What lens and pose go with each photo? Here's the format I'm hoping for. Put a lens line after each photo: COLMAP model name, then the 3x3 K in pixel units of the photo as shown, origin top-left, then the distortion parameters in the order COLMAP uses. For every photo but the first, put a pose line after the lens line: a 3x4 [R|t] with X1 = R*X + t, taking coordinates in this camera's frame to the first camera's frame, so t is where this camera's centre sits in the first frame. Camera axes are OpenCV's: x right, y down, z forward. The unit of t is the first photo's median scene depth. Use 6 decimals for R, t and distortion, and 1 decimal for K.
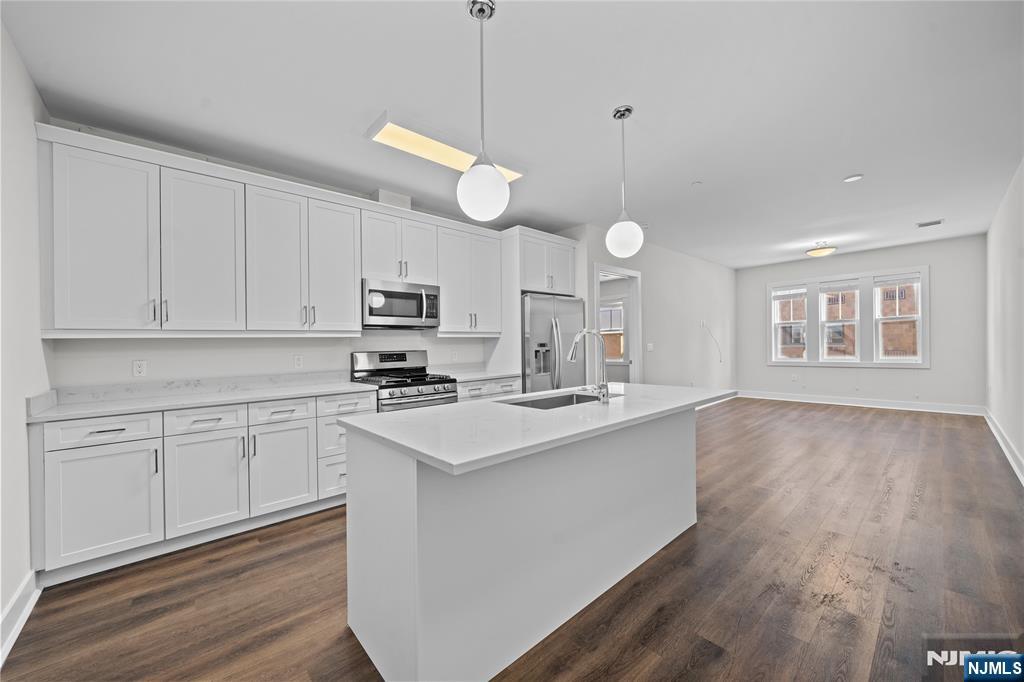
lens RADIAL K [[377.5, 0, 517.8], [0, 377.5, 347.7], [0, 0, 1]] dist [0.001945, -0.000324]
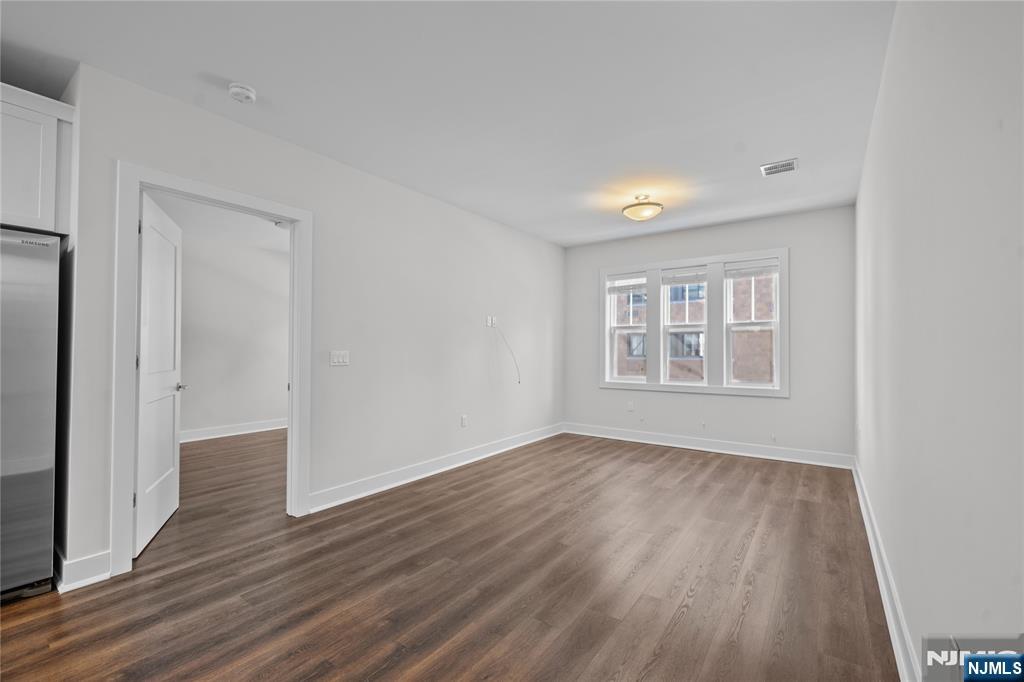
lens RADIAL K [[428.4, 0, 506.8], [0, 428.4, 343.6], [0, 0, 1]] dist [-0.010865, -0.000005]
pose [[0.979235, 0.031472, 0.200270, 0.378100], [-0.026525, 0.999274, -0.027338, -0.007901], [-0.200985, 0.021458, 0.979359, 0.301081]]
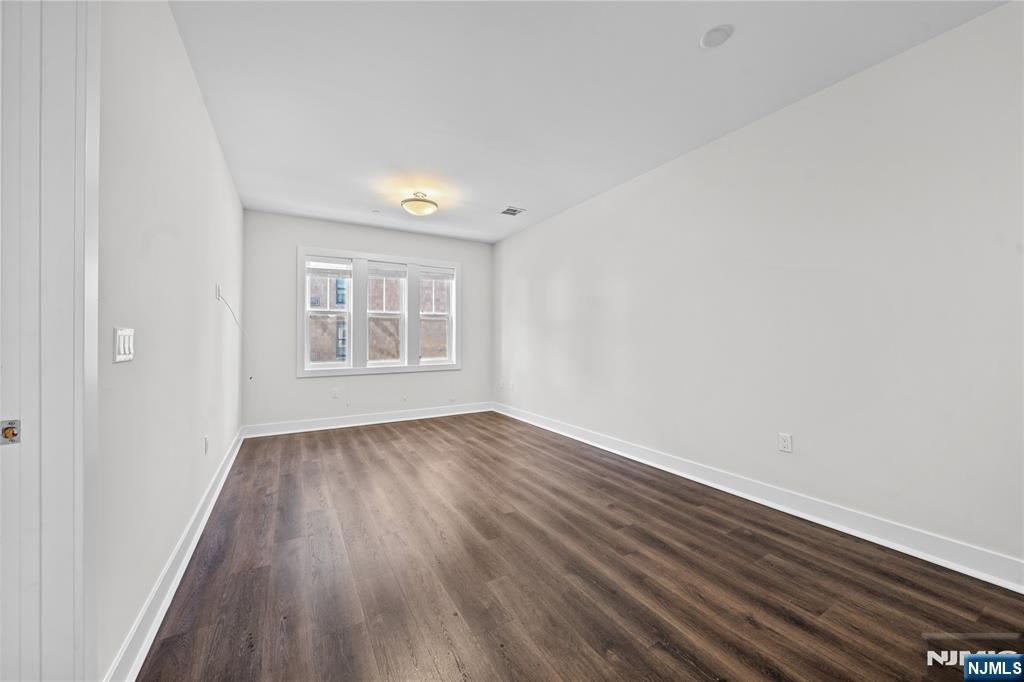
lens RADIAL K [[377.5, 0, 501.8], [0, 377.5, 339.5], [0, 0, 1]] dist [0.001945, -0.000324]
pose [[0.218216, 0.023398, 0.975620, 0.145549], [0.006199, 0.999659, -0.025361, 0.002909], [-0.975881, 0.011582, 0.217996, 0.603576]]
